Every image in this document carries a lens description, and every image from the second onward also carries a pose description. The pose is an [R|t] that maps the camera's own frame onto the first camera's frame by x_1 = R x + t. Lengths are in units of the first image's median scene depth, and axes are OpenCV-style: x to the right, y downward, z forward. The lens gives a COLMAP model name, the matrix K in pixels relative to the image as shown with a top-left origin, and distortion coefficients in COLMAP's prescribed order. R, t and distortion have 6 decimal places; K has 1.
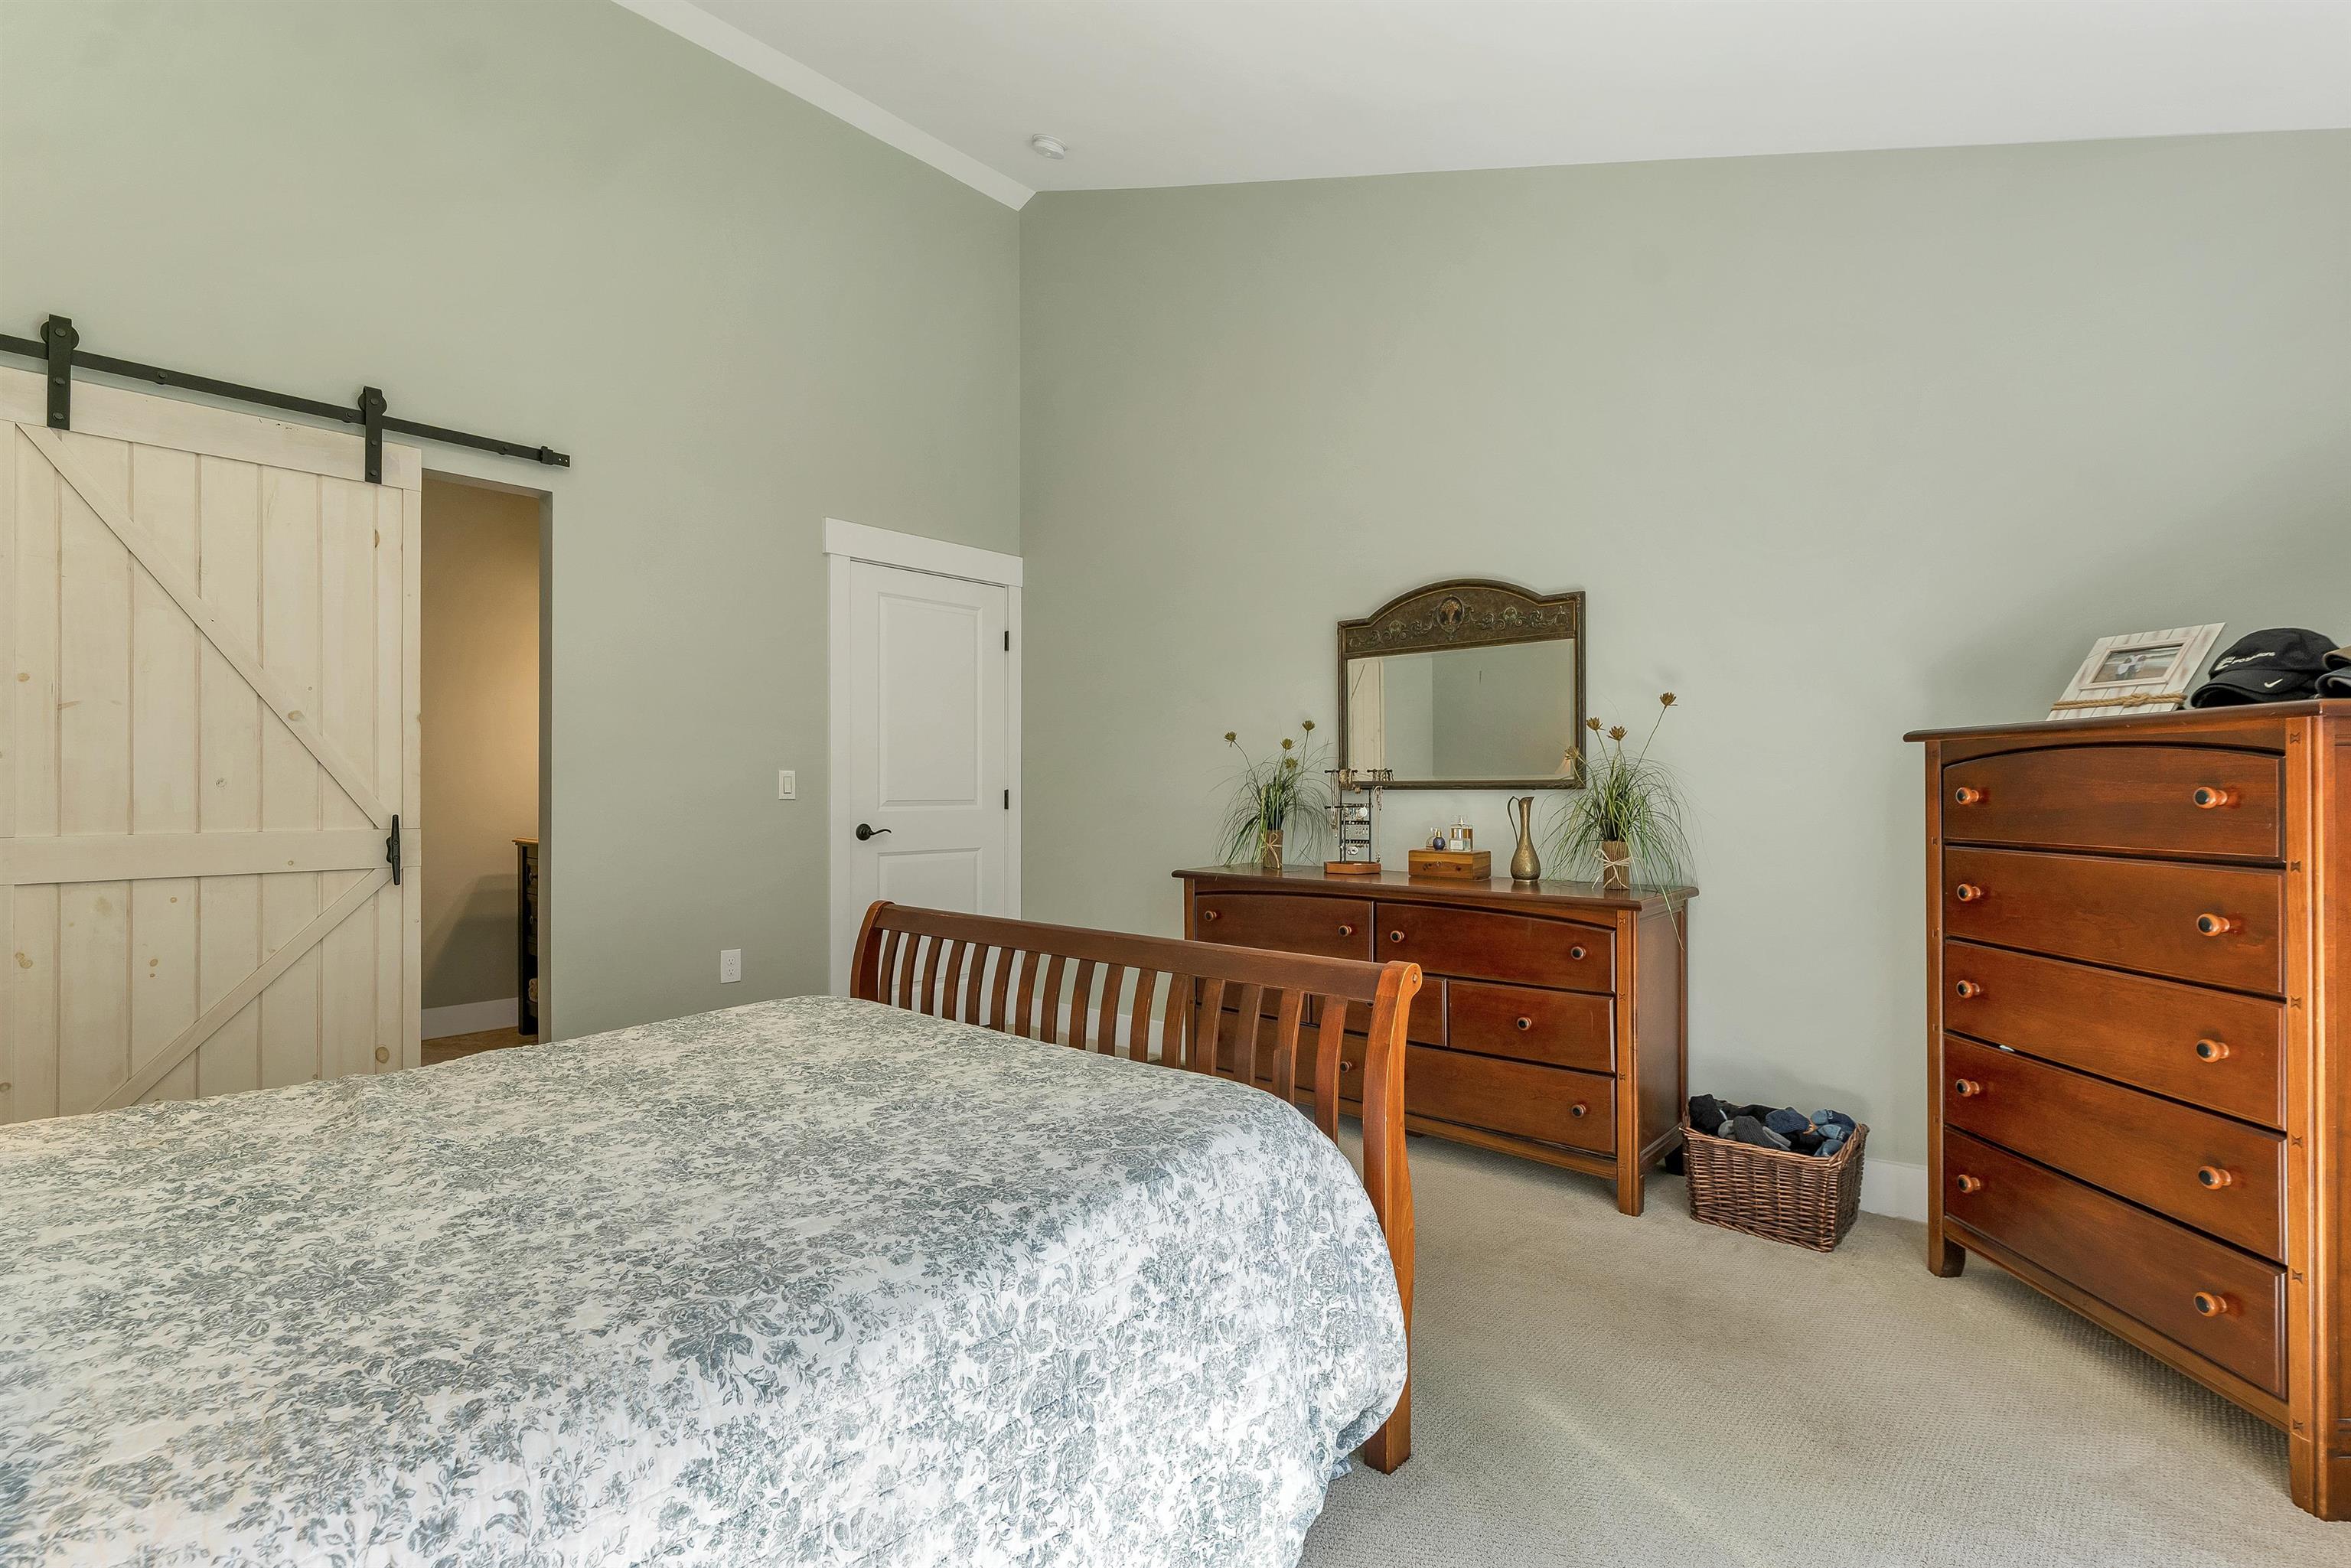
lens RADIAL K [[1101.3, 0, 1175.5], [0, 1101.3, 784.0], [0, 0, 1]] dist [-0.001197, -0.000201]
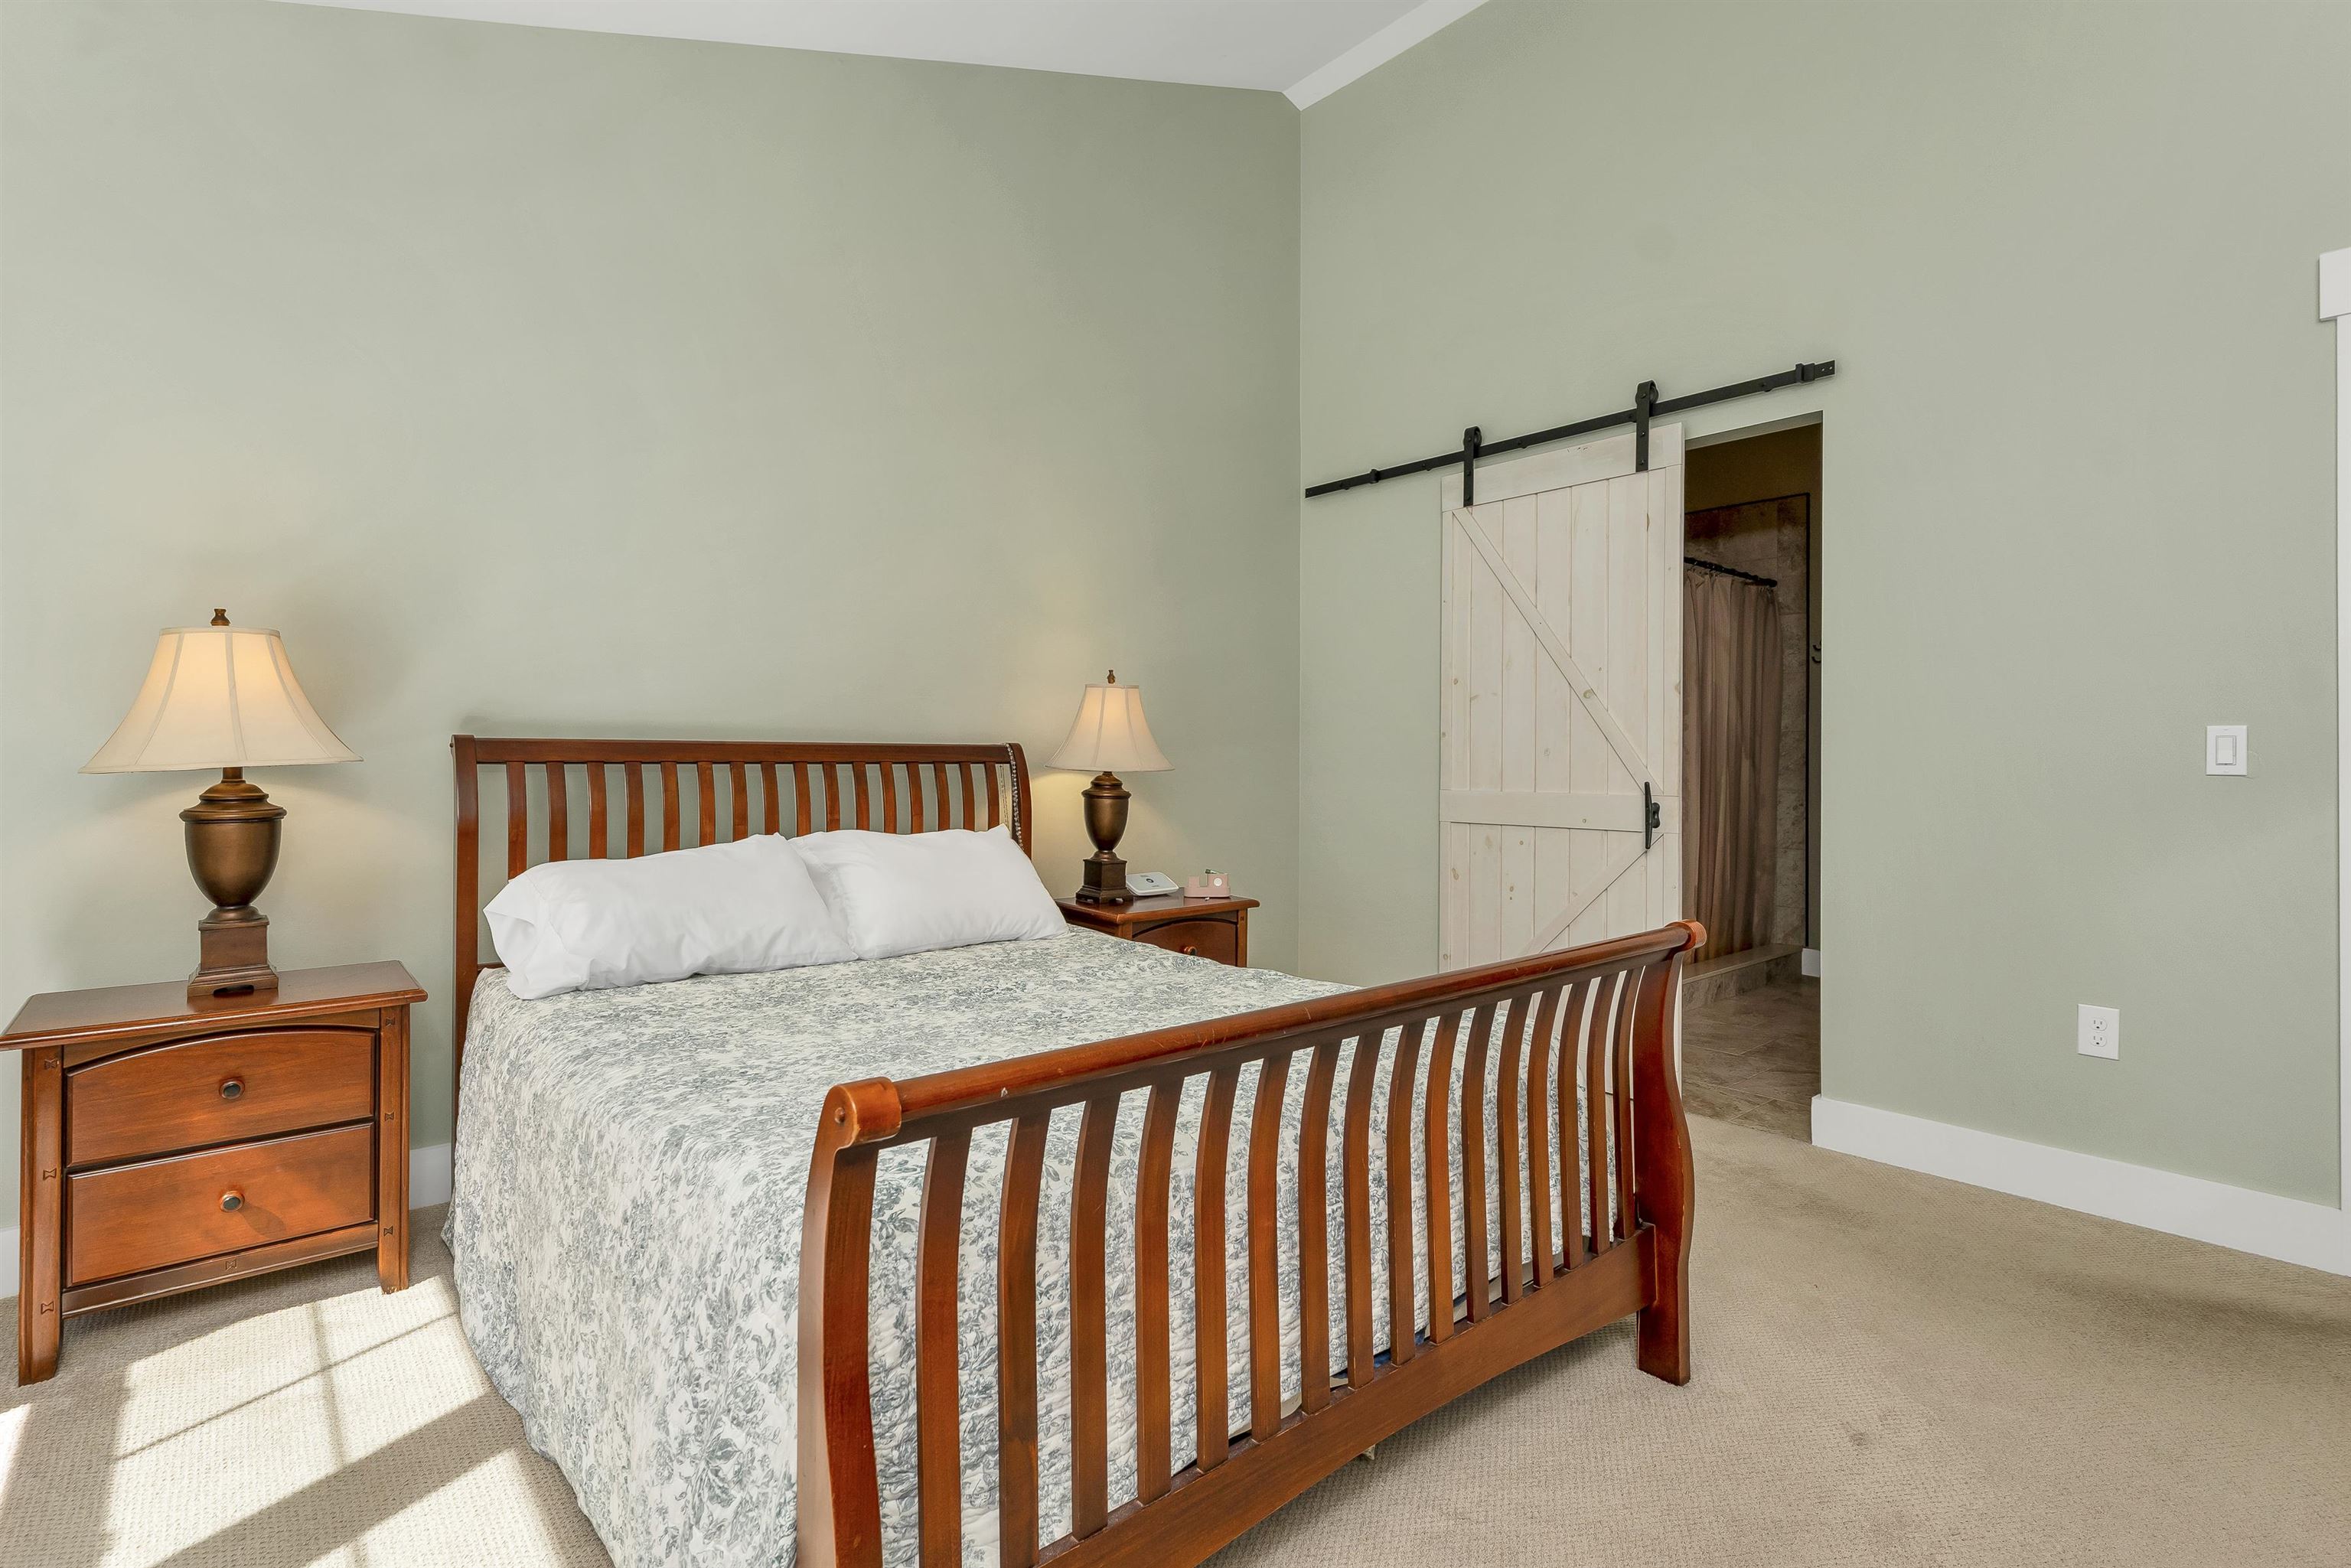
lens RADIAL K [[1101.3, 0, 1175.5], [0, 1101.3, 784.0], [0, 0, 1]] dist [-0.001197, -0.000201]
pose [[-0.139379, 0.023075, -0.989970, 0.398574], [0.001039, 0.999731, 0.023156, 0.003961], [0.990239, 0.002199, -0.139366, 0.701372]]
